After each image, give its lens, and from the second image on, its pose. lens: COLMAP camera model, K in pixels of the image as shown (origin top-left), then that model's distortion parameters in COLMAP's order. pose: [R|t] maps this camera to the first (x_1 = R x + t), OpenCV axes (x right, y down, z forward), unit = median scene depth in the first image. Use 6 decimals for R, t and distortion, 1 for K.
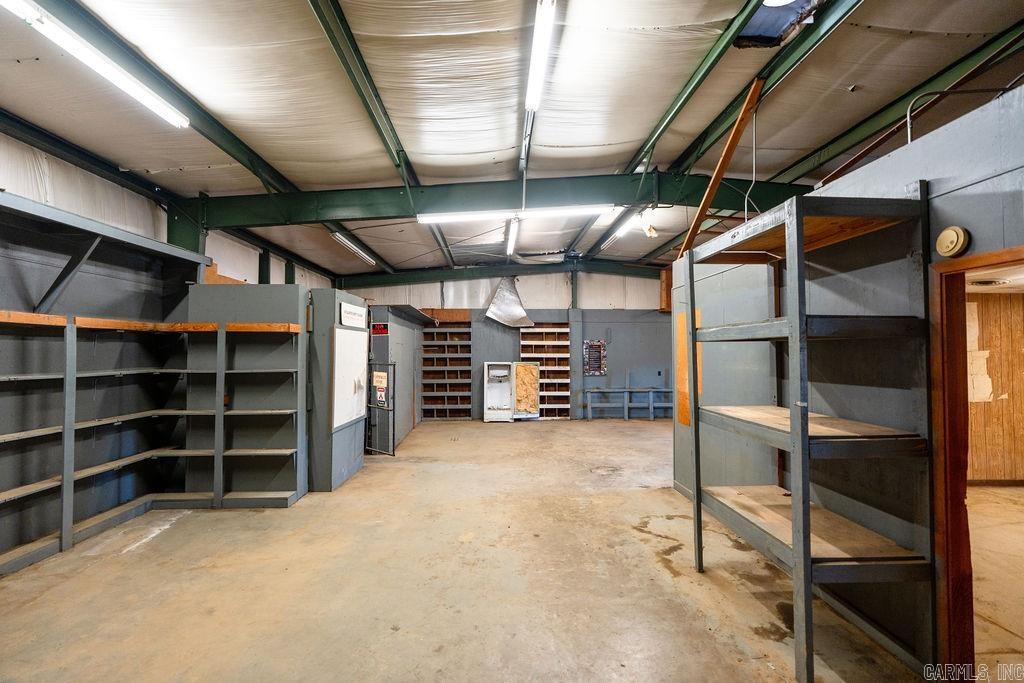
lens RADIAL K [[459.5, 0, 509.8], [0, 459.5, 342.0], [0, 0, 1]] dist [-0.002860, 0.001656]
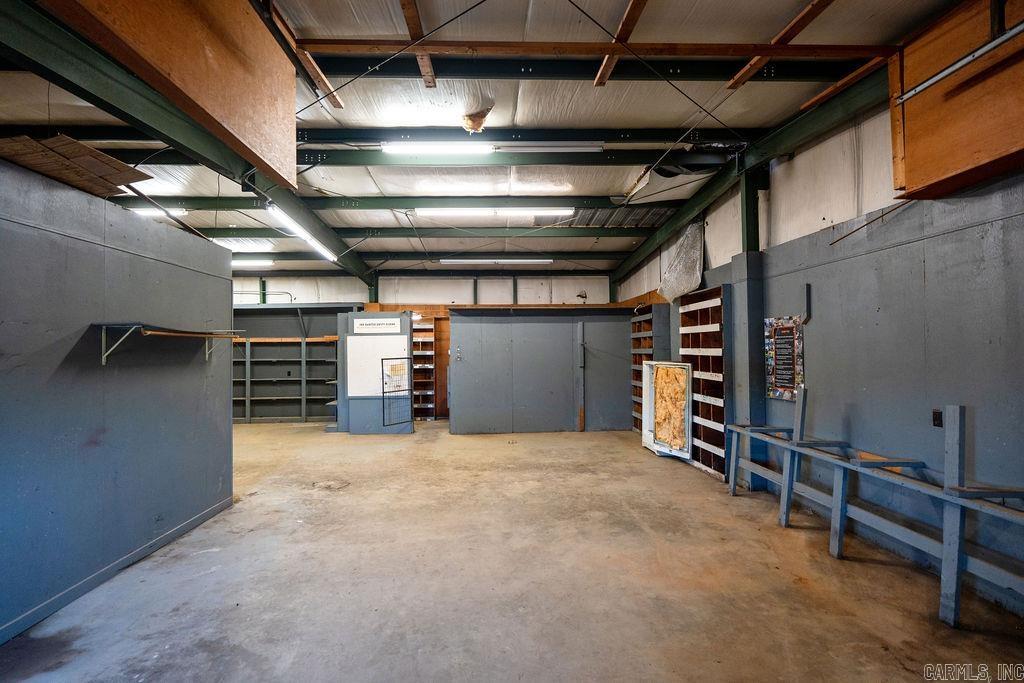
lens RADIAL K [[459.5, 0, 509.8], [0, 459.5, 342.0], [0, 0, 1]] dist [-0.002860, 0.001656]
pose [[0.012853, -0.014425, -0.999813, 1.469957], [0.033801, 0.999331, -0.013984, 0.040616], [0.999346, -0.033615, 0.013332, 1.796712]]
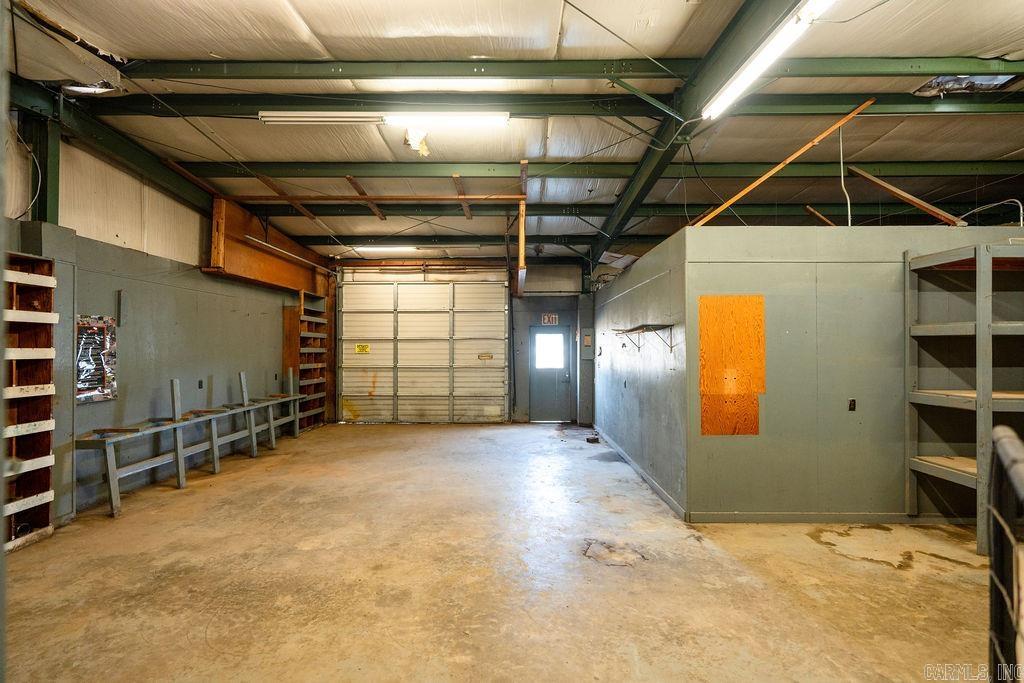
lens RADIAL K [[459.5, 0, 509.8], [0, 459.5, 342.0], [0, 0, 1]] dist [-0.002860, 0.001656]
pose [[0.047889, 0.013049, 0.998767, -0.494604], [-0.023220, 0.999659, -0.011947, 0.038467], [-0.998583, -0.022620, 0.048176, 1.479902]]
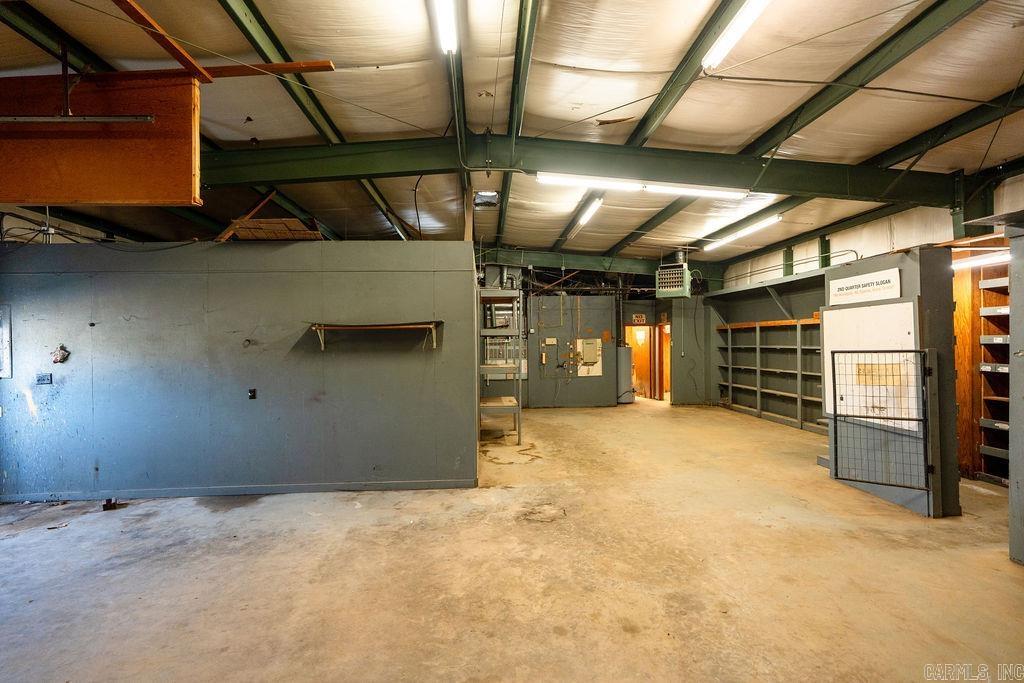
lens RADIAL K [[459.5, 0, 509.8], [0, 459.5, 342.0], [0, 0, 1]] dist [-0.002860, 0.001656]
pose [[-0.999679, 0.014577, -0.020709, 0.358695], [0.015069, 0.999604, -0.023782, 0.058211], [0.020354, -0.024086, -0.999503, 2.254879]]
